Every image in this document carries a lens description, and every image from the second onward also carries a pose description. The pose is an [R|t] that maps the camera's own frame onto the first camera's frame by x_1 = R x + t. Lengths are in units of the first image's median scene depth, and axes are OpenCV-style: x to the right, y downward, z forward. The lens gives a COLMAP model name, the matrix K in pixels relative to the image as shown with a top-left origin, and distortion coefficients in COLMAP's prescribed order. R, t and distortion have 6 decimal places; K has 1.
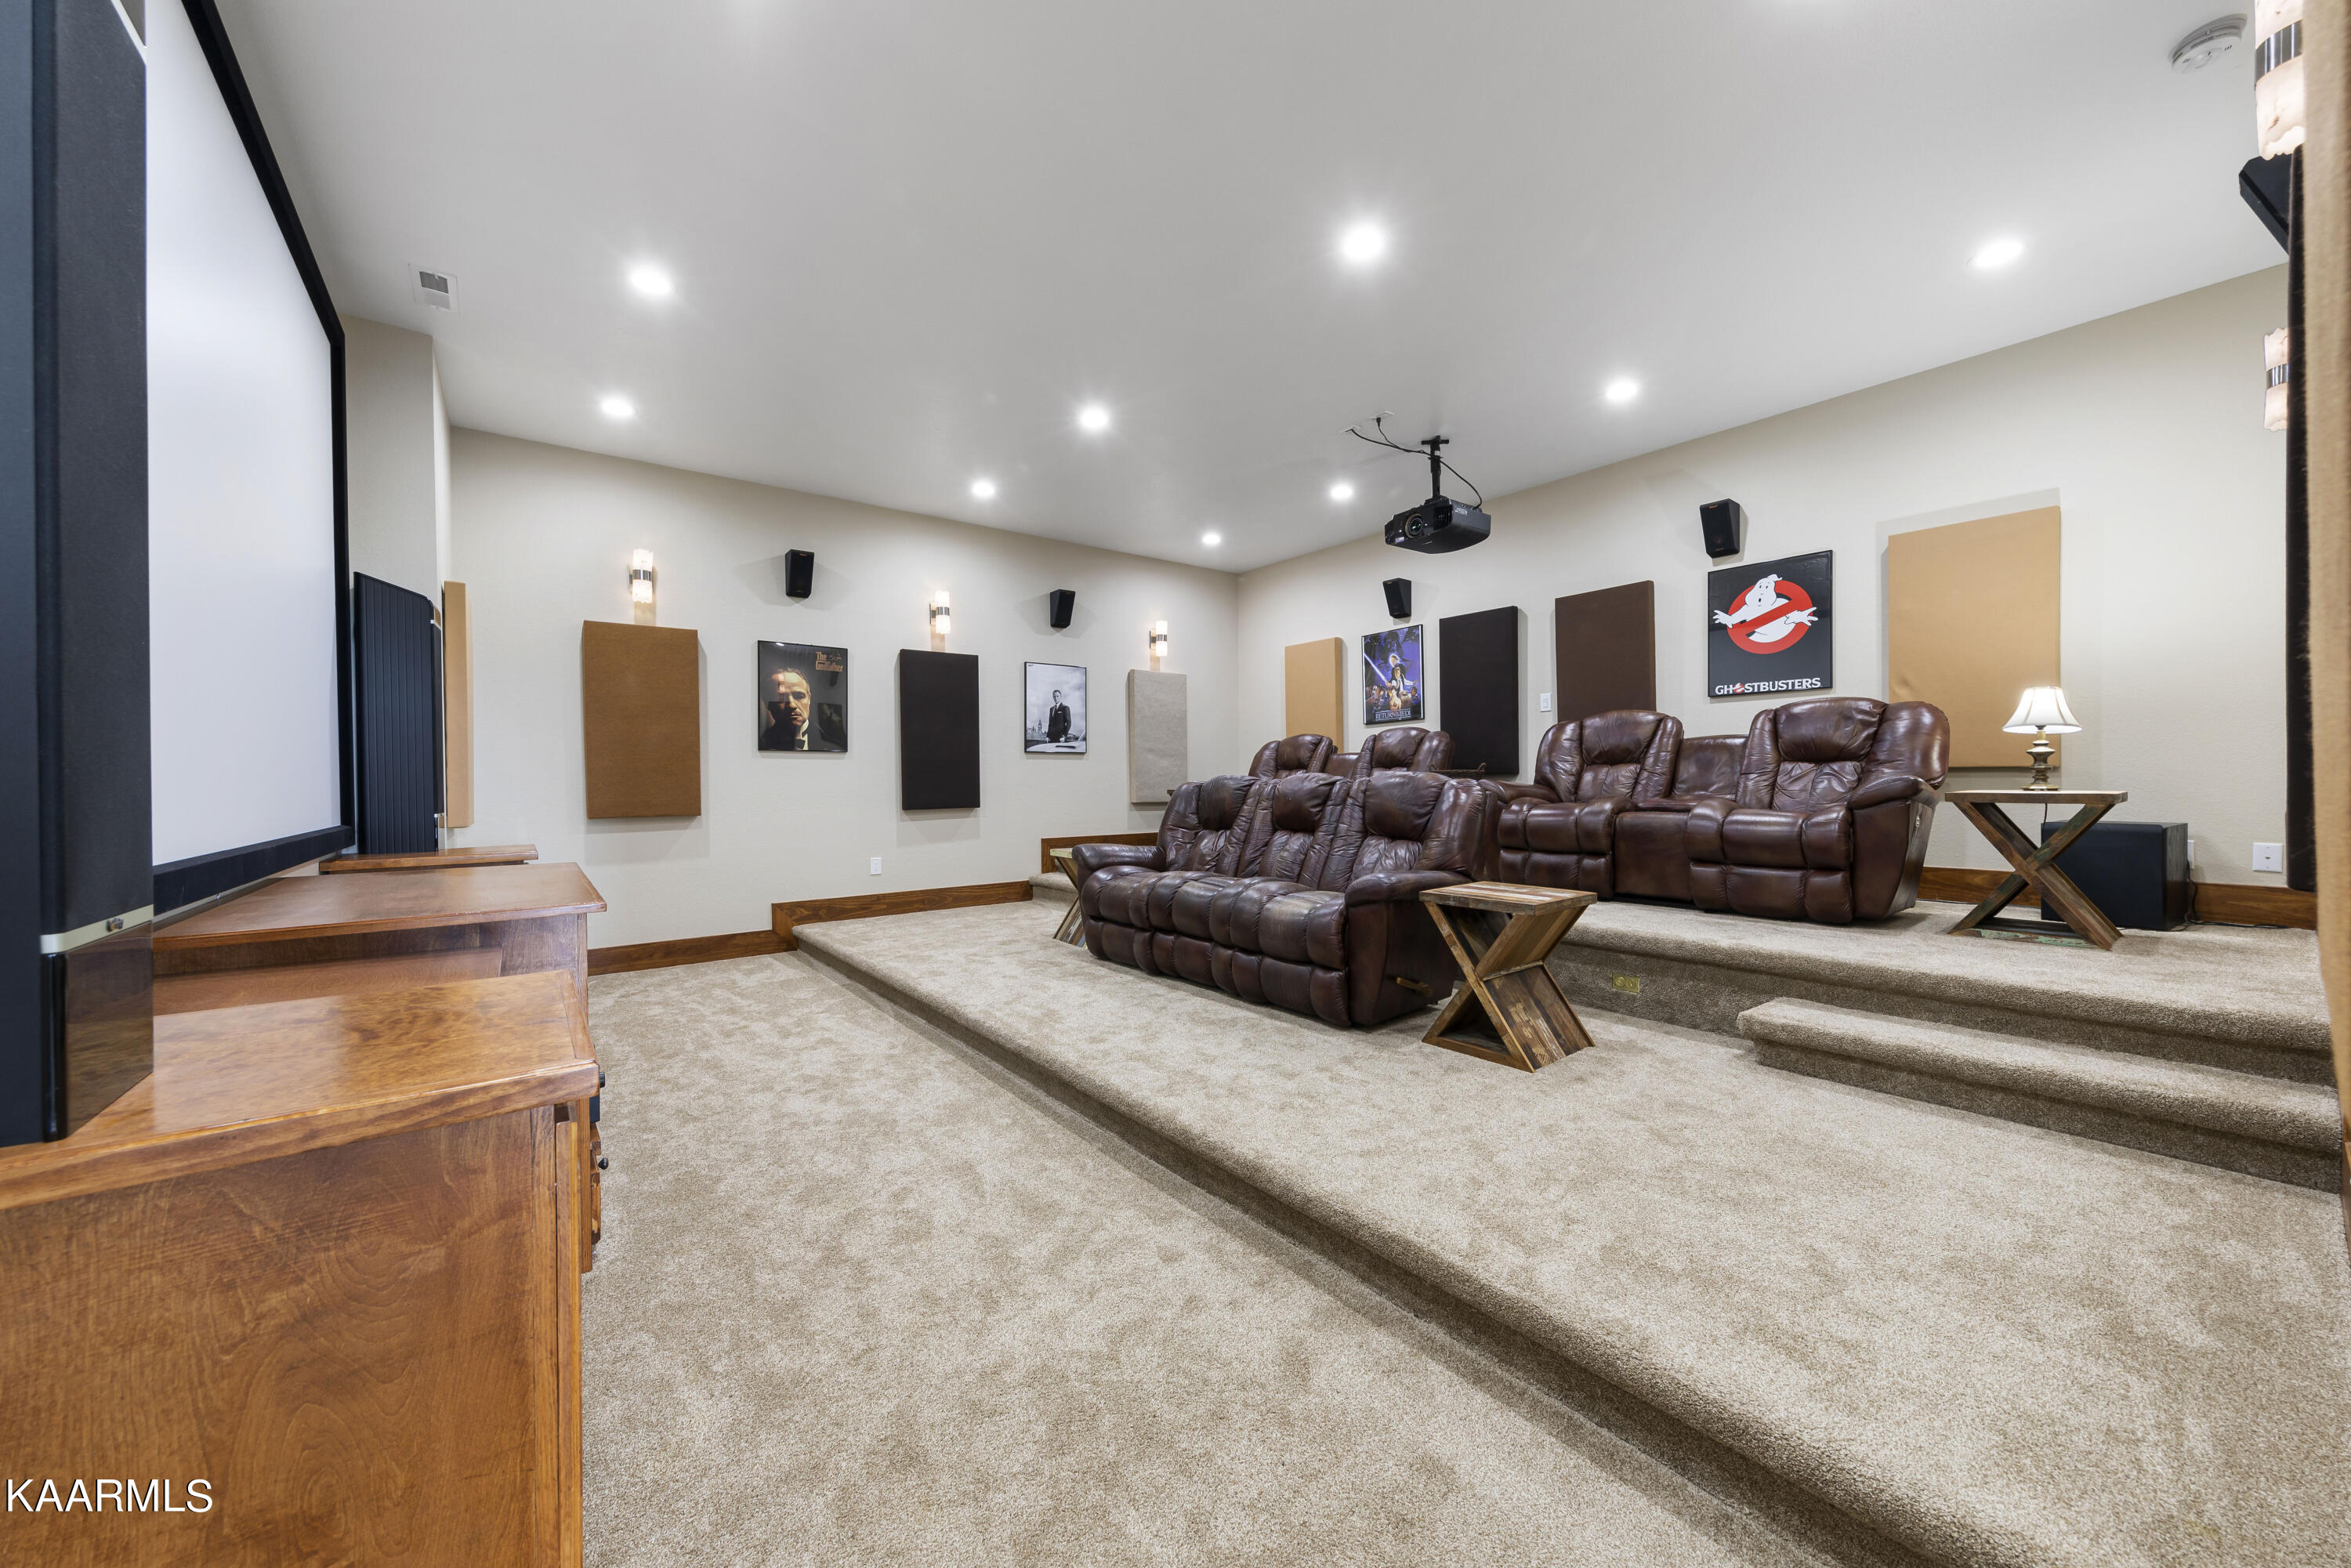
lens RADIAL K [[841.9, 0, 1173.6], [0, 841.9, 784.3], [0, 0, 1]] dist [0.000969, 0.000010]
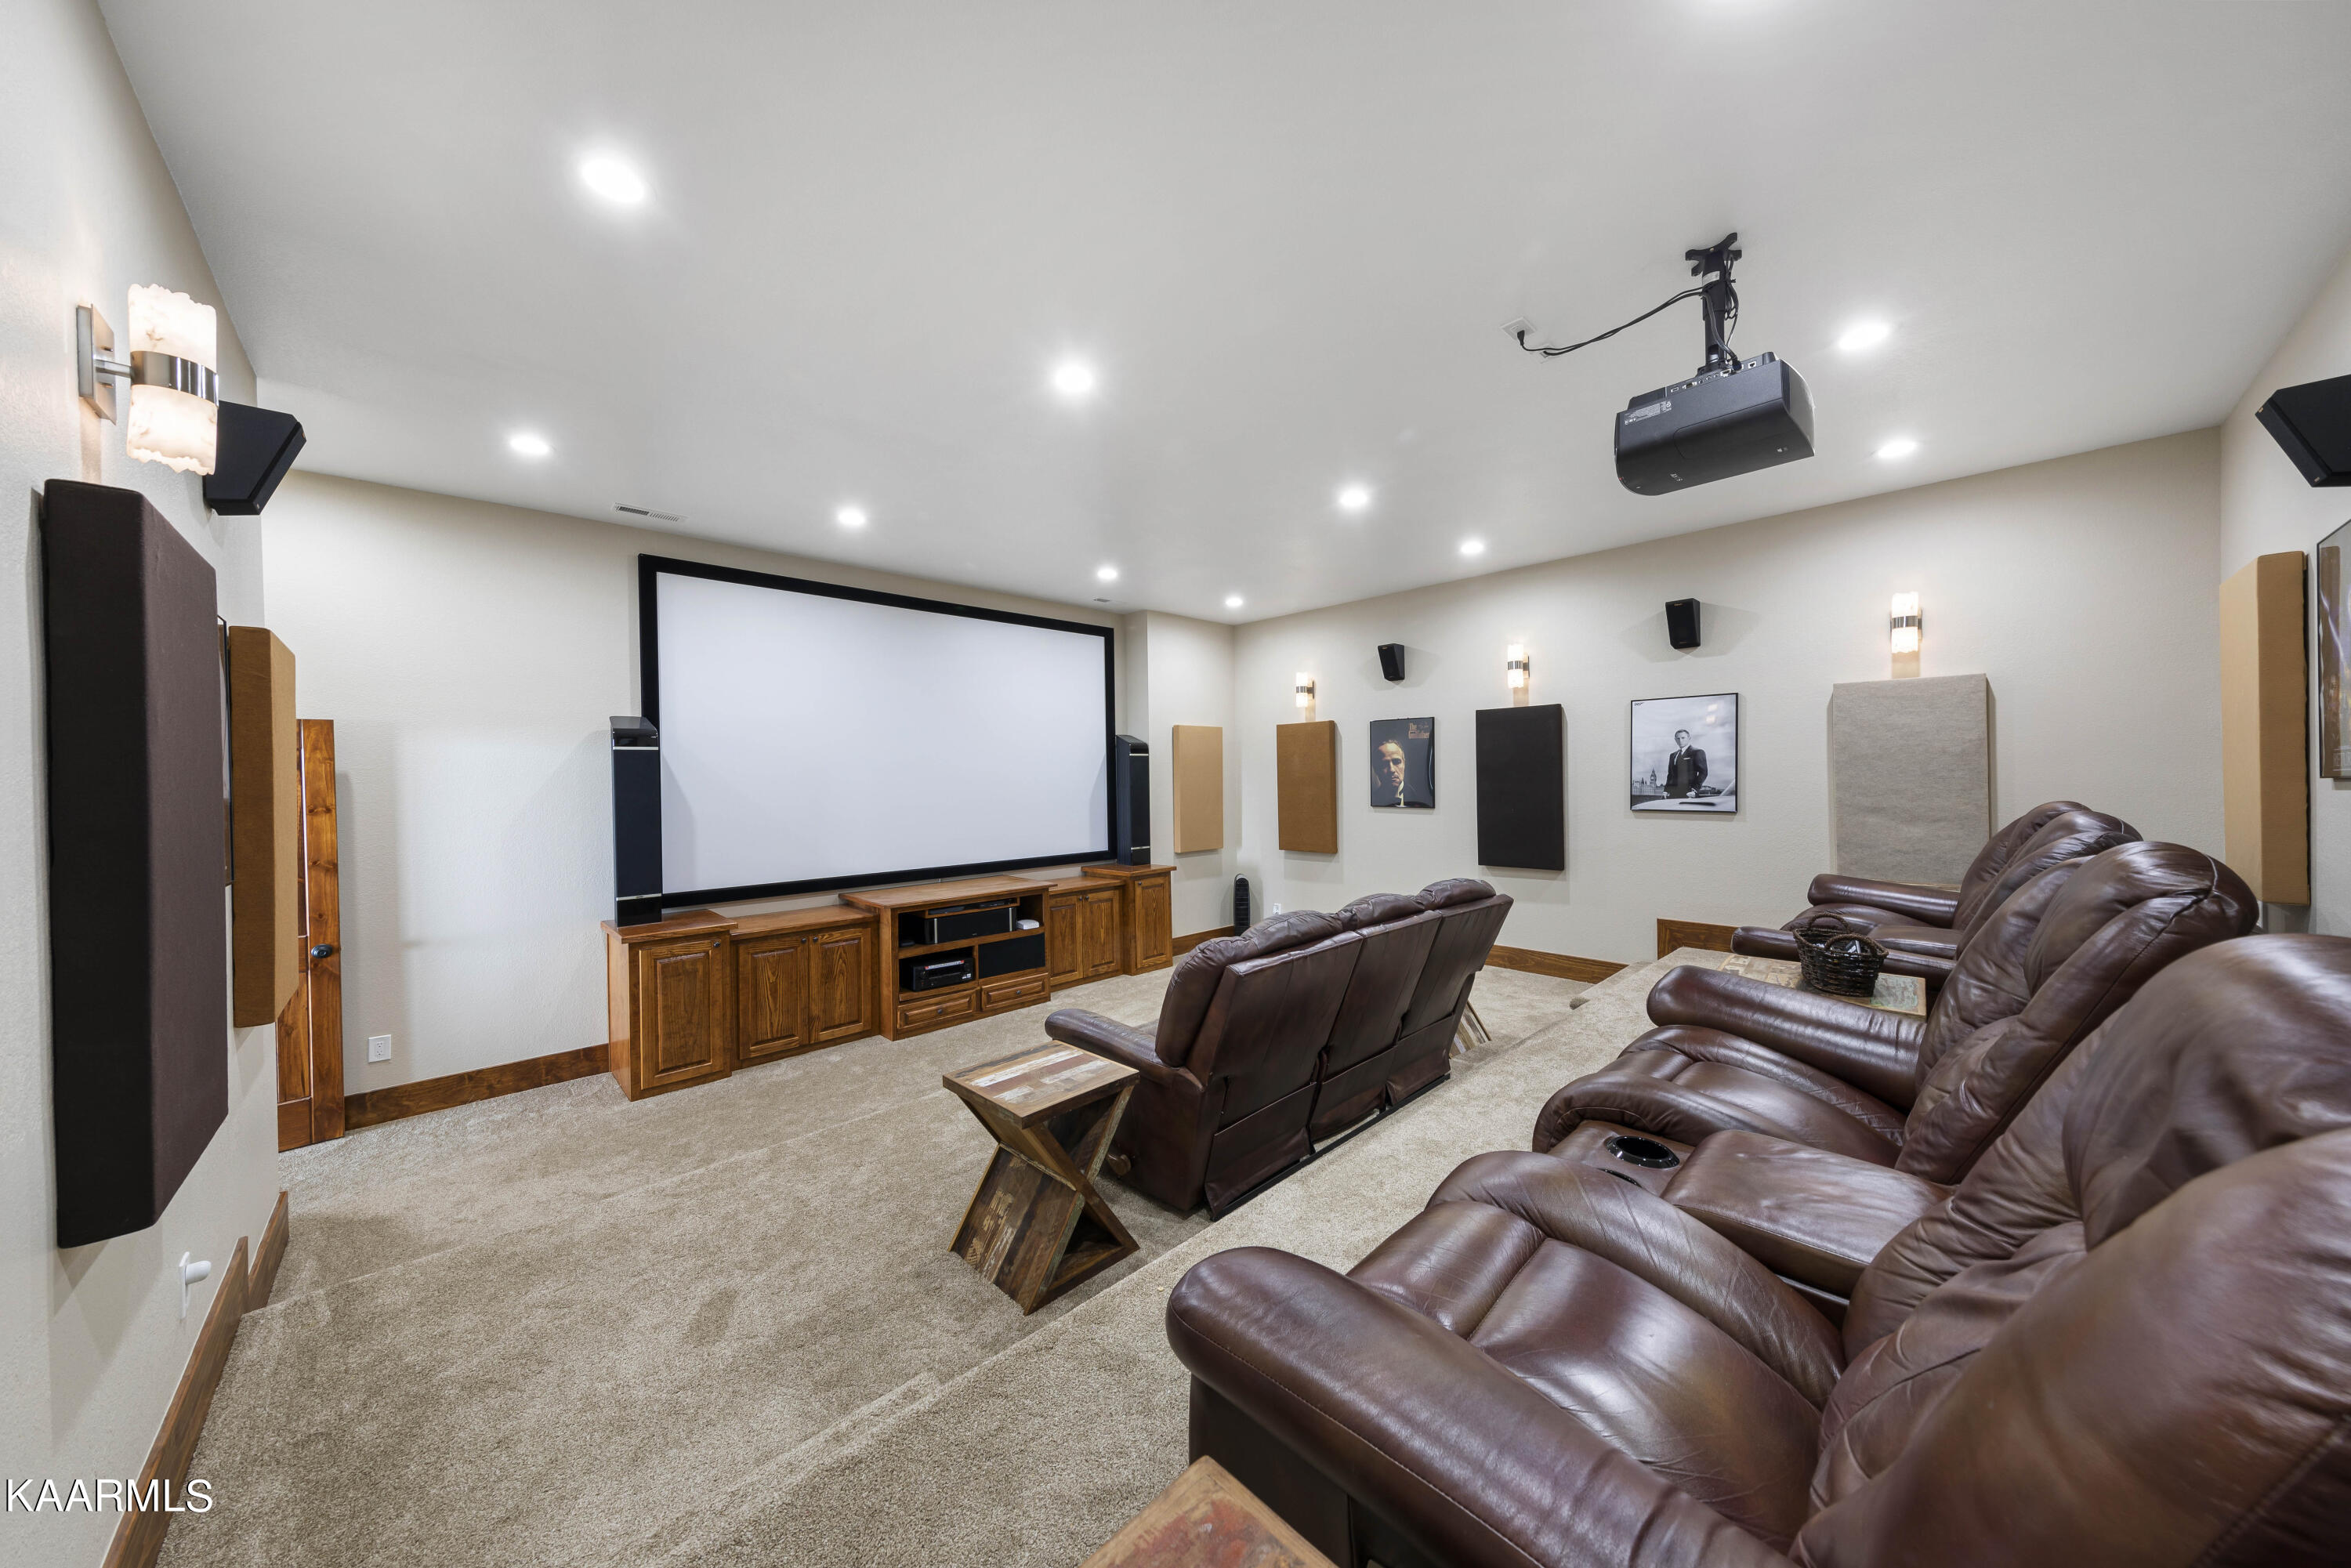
lens RADIAL K [[776.6, 0, 1172.7], [0, 776.6, 778.1], [0, 0, 1]] dist [0.000909, 0.000017]
pose [[0.103585, 0.009757, -0.994573, 0.559680], [0.007612, 0.999915, 0.010602, -0.084477], [0.994591, -0.008669, 0.103502, 0.492438]]
